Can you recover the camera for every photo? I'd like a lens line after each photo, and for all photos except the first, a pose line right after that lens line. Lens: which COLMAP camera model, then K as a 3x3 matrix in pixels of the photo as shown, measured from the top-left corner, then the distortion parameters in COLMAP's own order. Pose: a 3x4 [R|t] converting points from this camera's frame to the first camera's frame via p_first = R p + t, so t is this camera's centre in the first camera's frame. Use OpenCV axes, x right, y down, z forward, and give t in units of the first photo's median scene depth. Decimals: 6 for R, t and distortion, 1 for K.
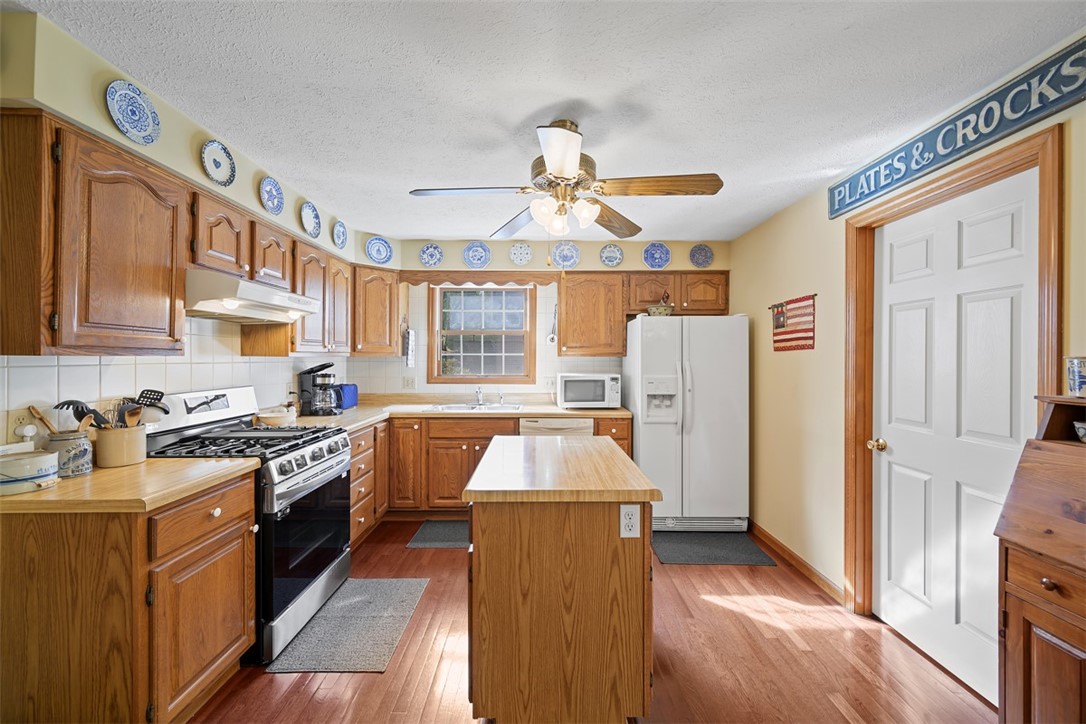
lens RADIAL K [[426.1, 0, 544.9], [0, 426.1, 359.0], [0, 0, 1]] dist [-0.003324, -0.000063]
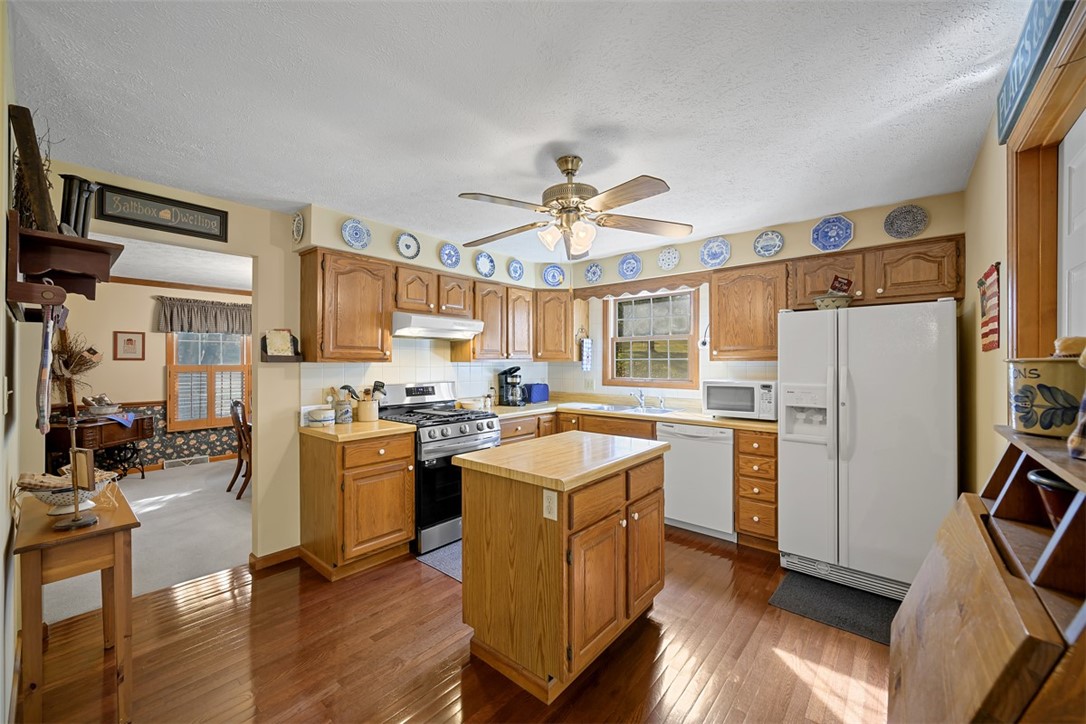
lens RADIAL K [[426.1, 0, 542.7], [0, 426.1, 361.6], [0, 0, 1]] dist [-0.003324, -0.000063]
pose [[0.754925, -0.004368, -0.655797, 0.526962], [0.001260, 0.999986, -0.005211, 0.000037], [0.655810, 0.003108, 0.754920, 0.065682]]
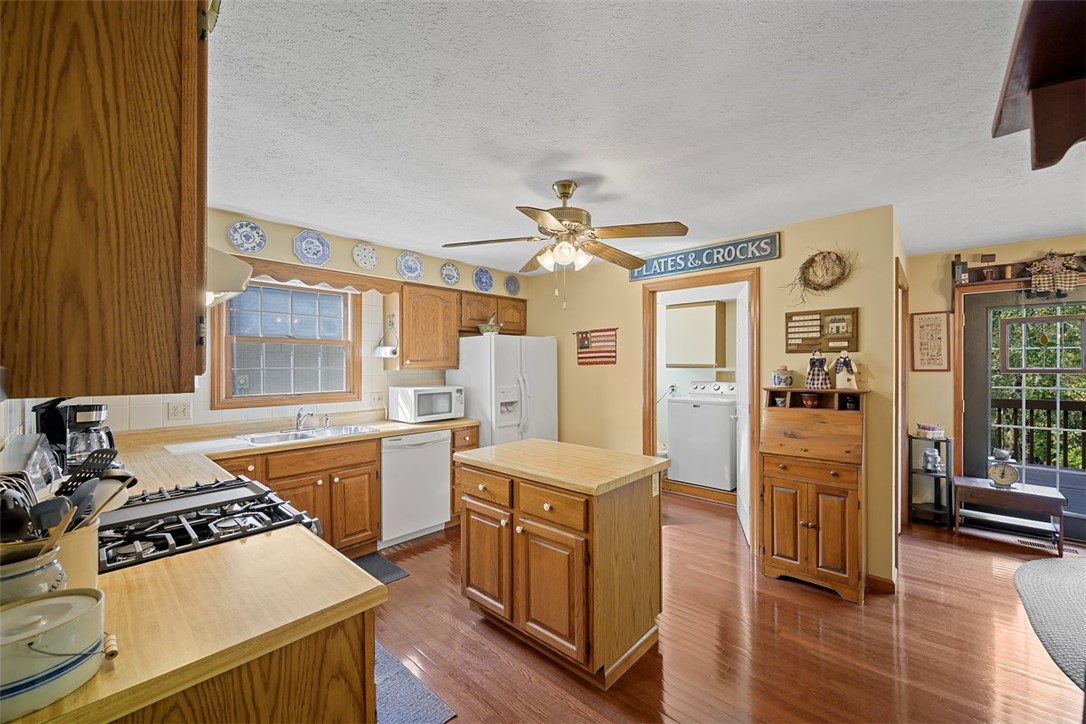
lens RADIAL K [[426.1, 0, 547.9], [0, 426.1, 367.0], [0, 0, 1]] dist [-0.003324, -0.000063]
pose [[0.678455, -0.006888, 0.734609, -0.637951], [0.006430, 0.999973, 0.003438, -0.019740], [-0.734613, 0.002391, 0.678482, 0.150415]]
